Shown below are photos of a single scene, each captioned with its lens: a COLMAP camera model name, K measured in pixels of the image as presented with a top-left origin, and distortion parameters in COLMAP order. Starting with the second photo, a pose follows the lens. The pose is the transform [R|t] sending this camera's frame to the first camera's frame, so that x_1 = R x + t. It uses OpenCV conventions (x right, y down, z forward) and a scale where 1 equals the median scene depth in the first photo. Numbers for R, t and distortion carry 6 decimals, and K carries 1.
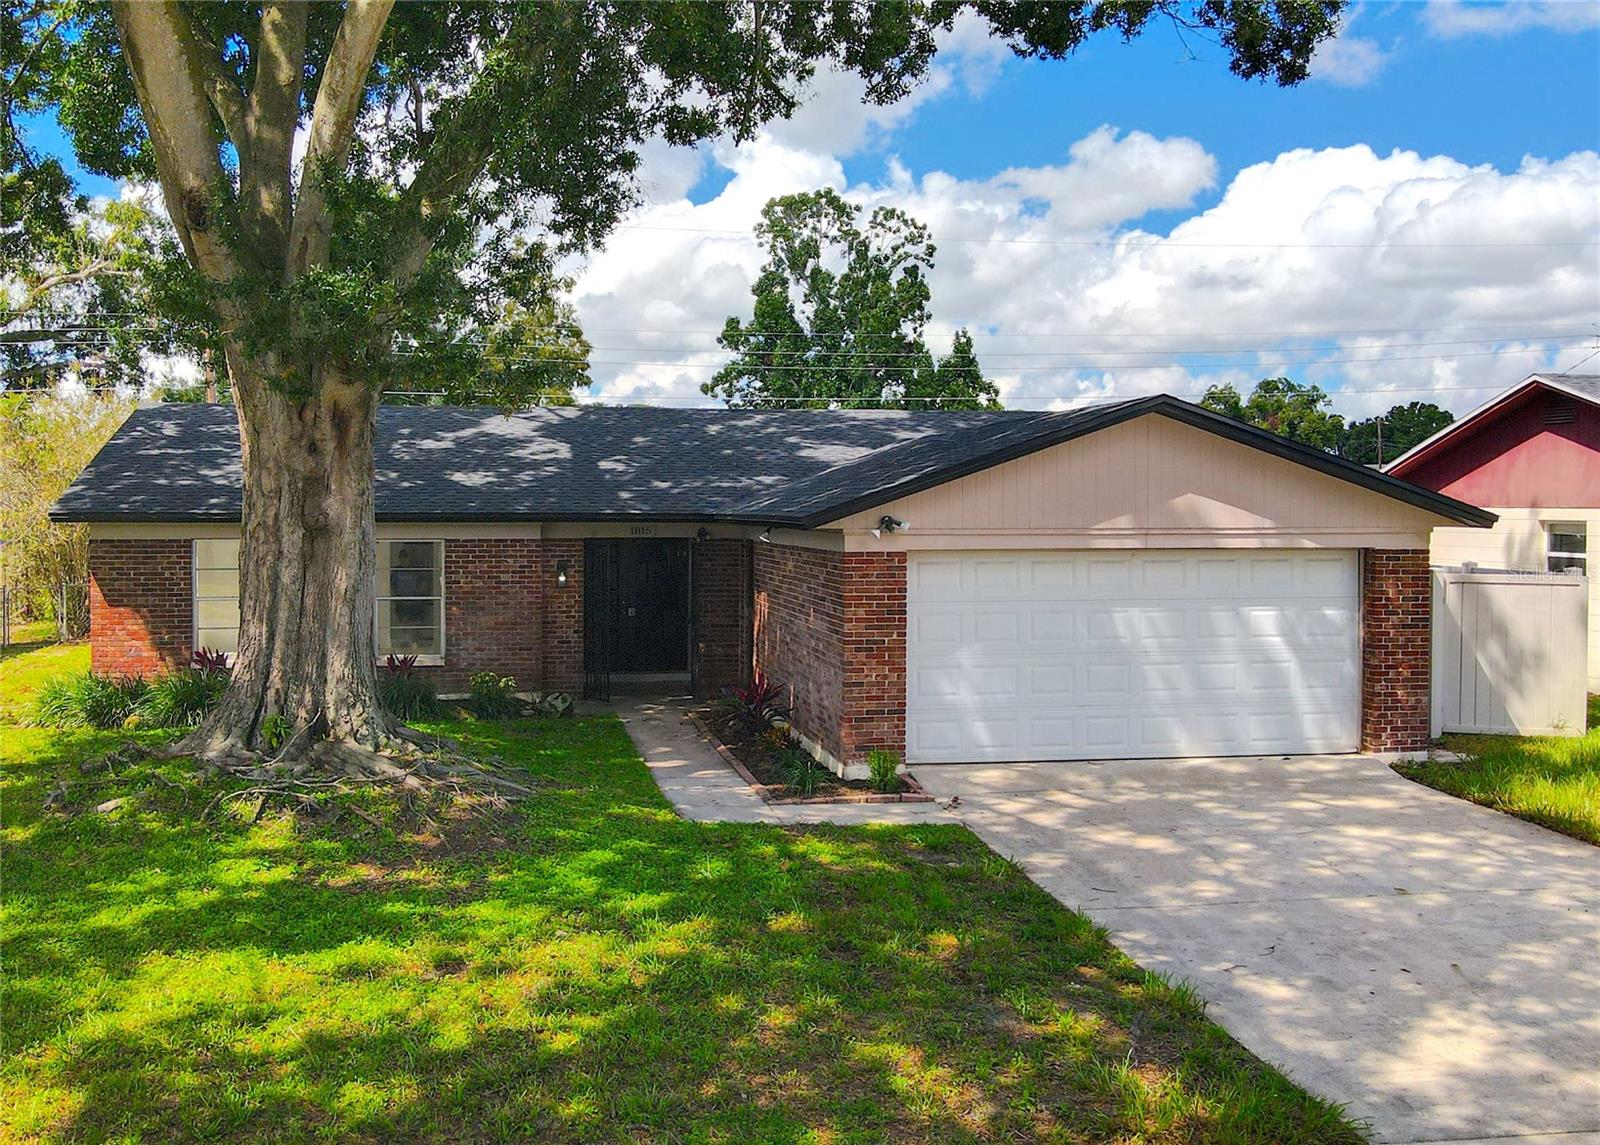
lens RADIAL K [[1499.5, 0, 699.4], [0, 1499.5, 541.0], [0, 0, 1]] dist [-0.004098, 0.008053]
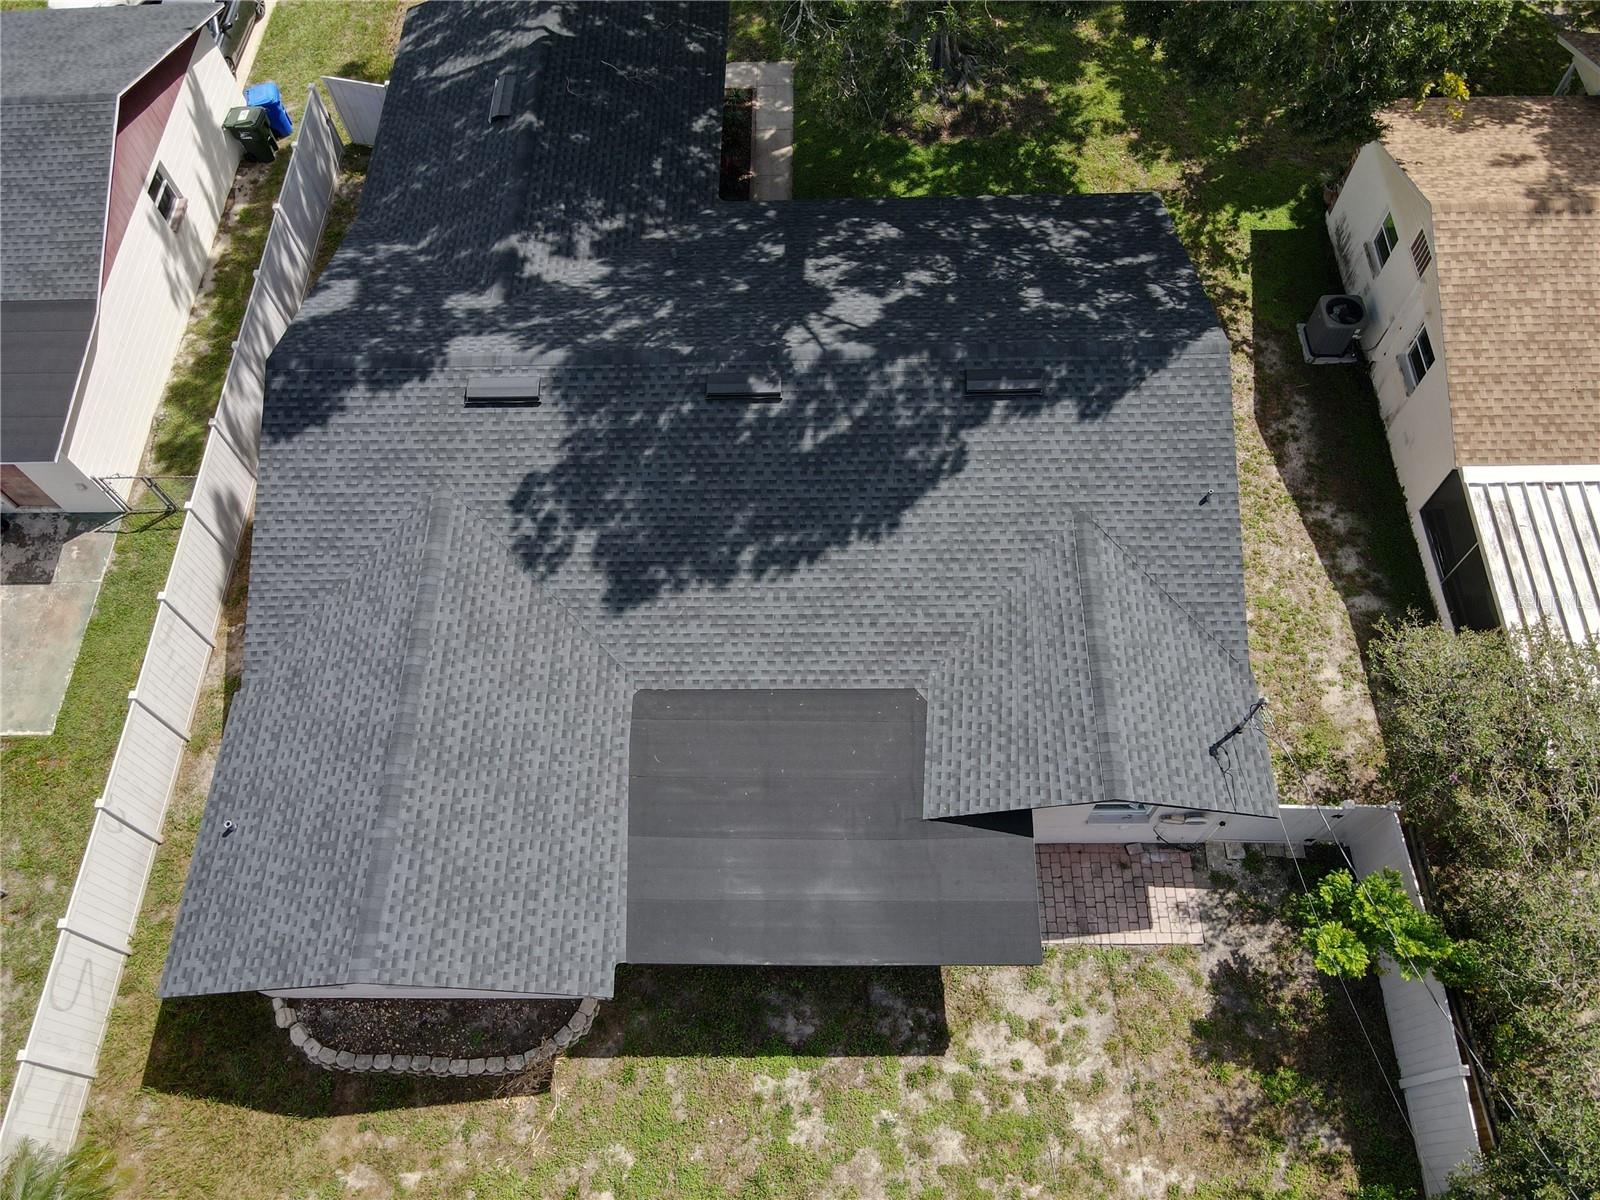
lens RADIAL K [[1159.2, 0, 800.0], [0, 1159.2, 600.0], [0, 0, 1]] dist [0.017521, -0.000487]
pose [[-0.989598, -0.110438, 0.092192, -0.229867], [0.035043, 0.436490, 0.899026, -0.903499], [-0.139528, 0.892905, -0.428080, 1.911825]]
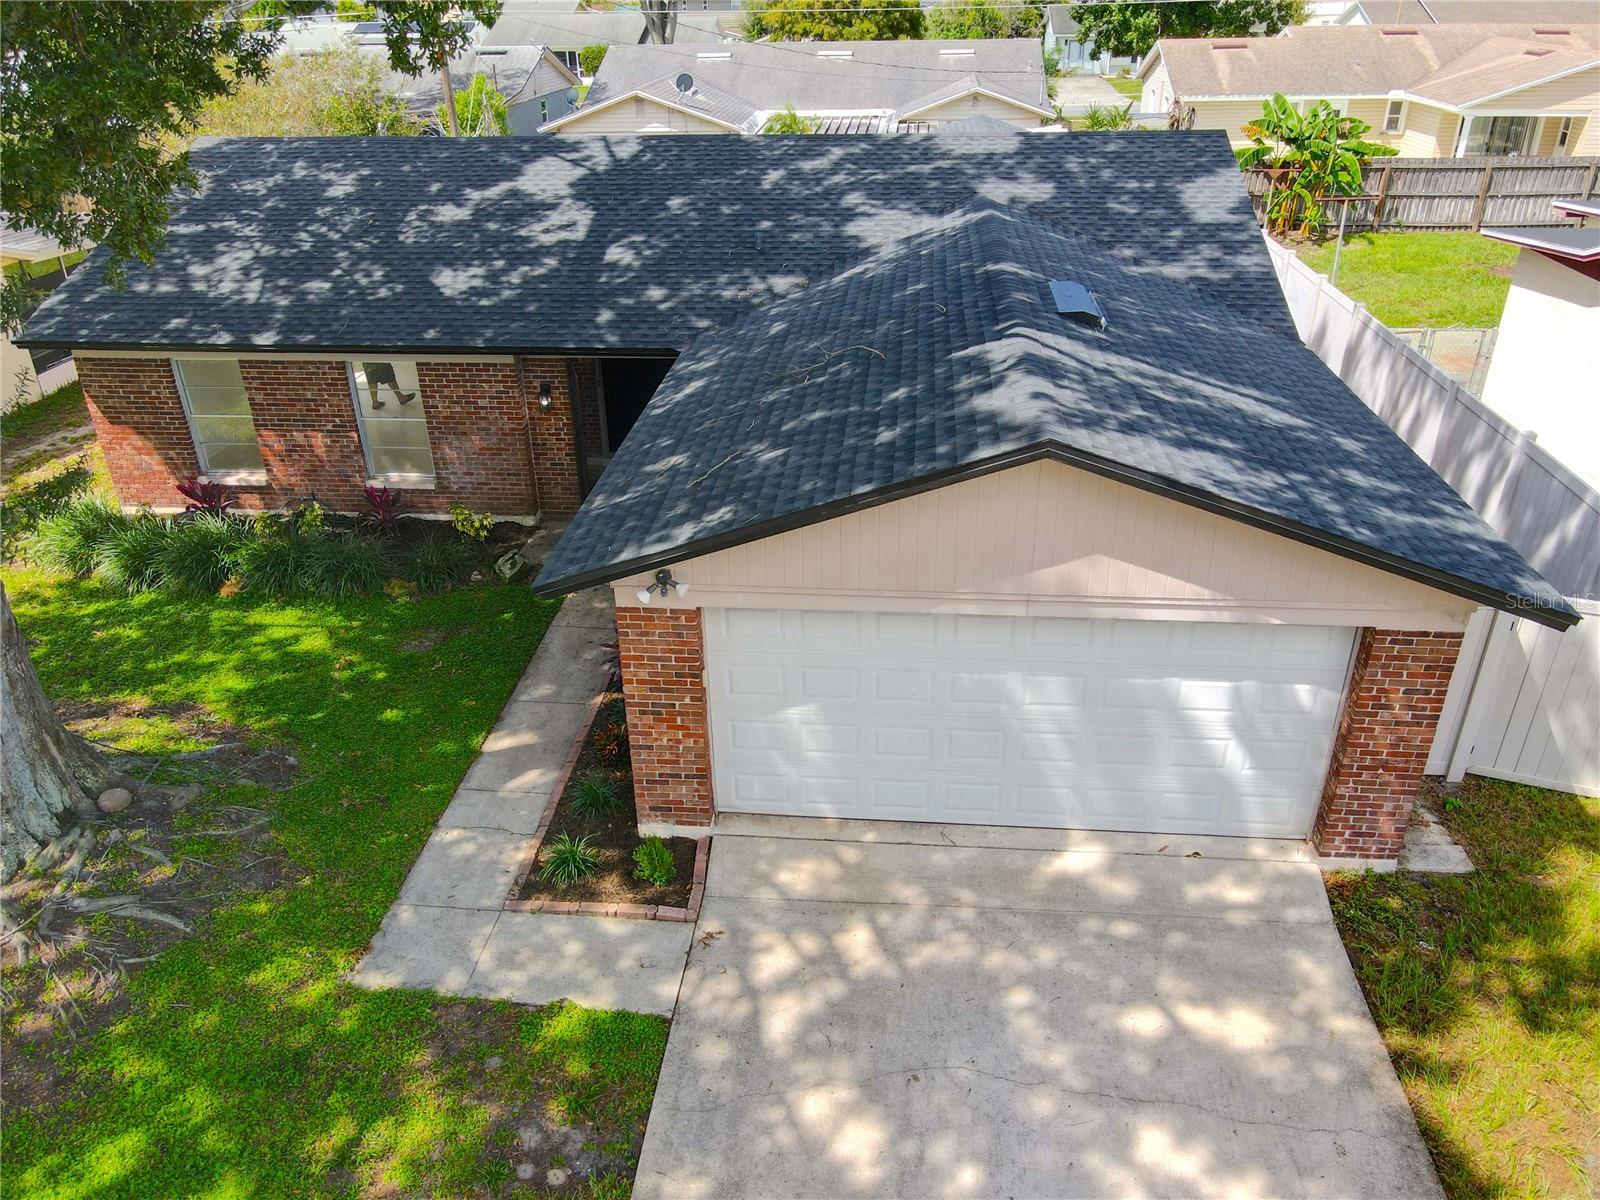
lens RADIAL K [[1162.3, 0, 800.0], [0, 1162.3, 600.0], [0, 0, 1]] dist [-0.001636, 0.009755]
pose [[0.973637, 0.092476, -0.208517, 0.240477], [0.012354, 0.891414, 0.453022, -0.204272], [0.227769, -0.443655, 0.866771, 0.379099]]
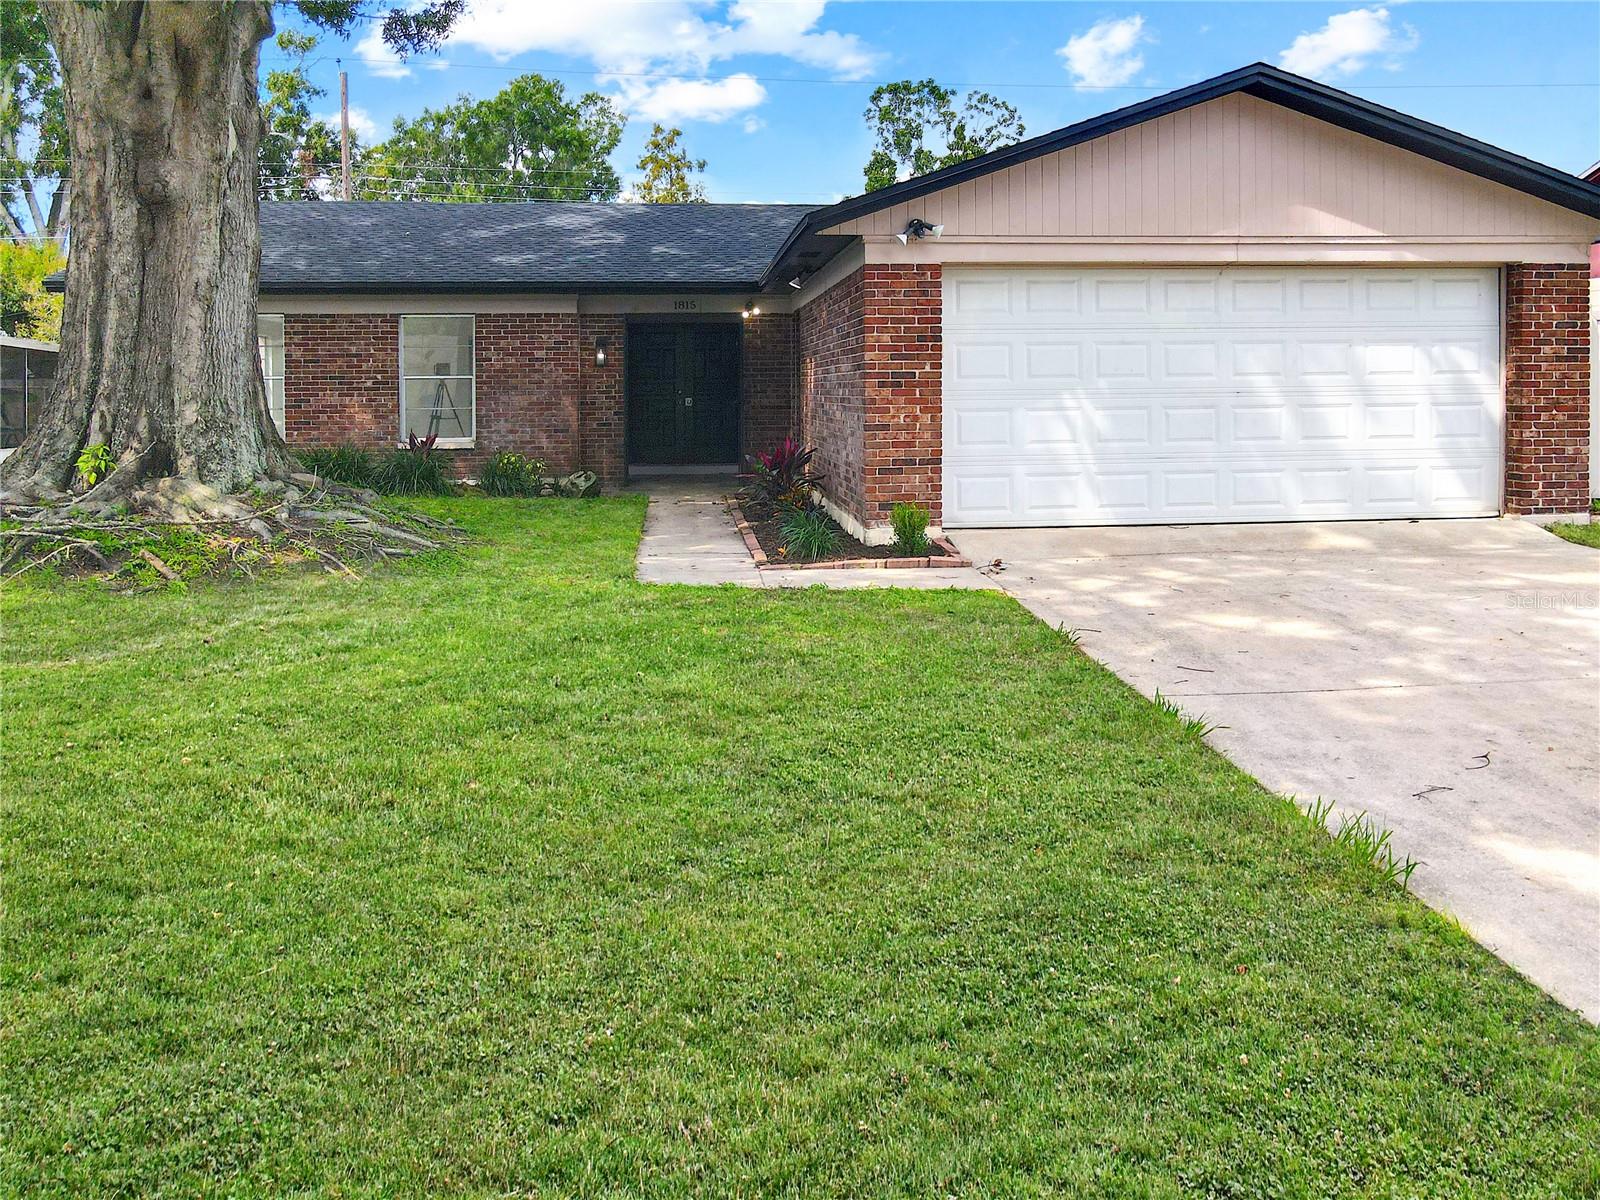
lens RADIAL K [[1223.1, 0, 787.8], [0, 1223.1, 410.8], [0, 0, 1]] dist [0.001425, 0.002855]
pose [[0.998974, -0.008373, -0.044499, 0.064072], [0.008233, 0.999961, -0.003343, 0.067236], [0.044526, 0.002973, 0.999004, 0.252588]]
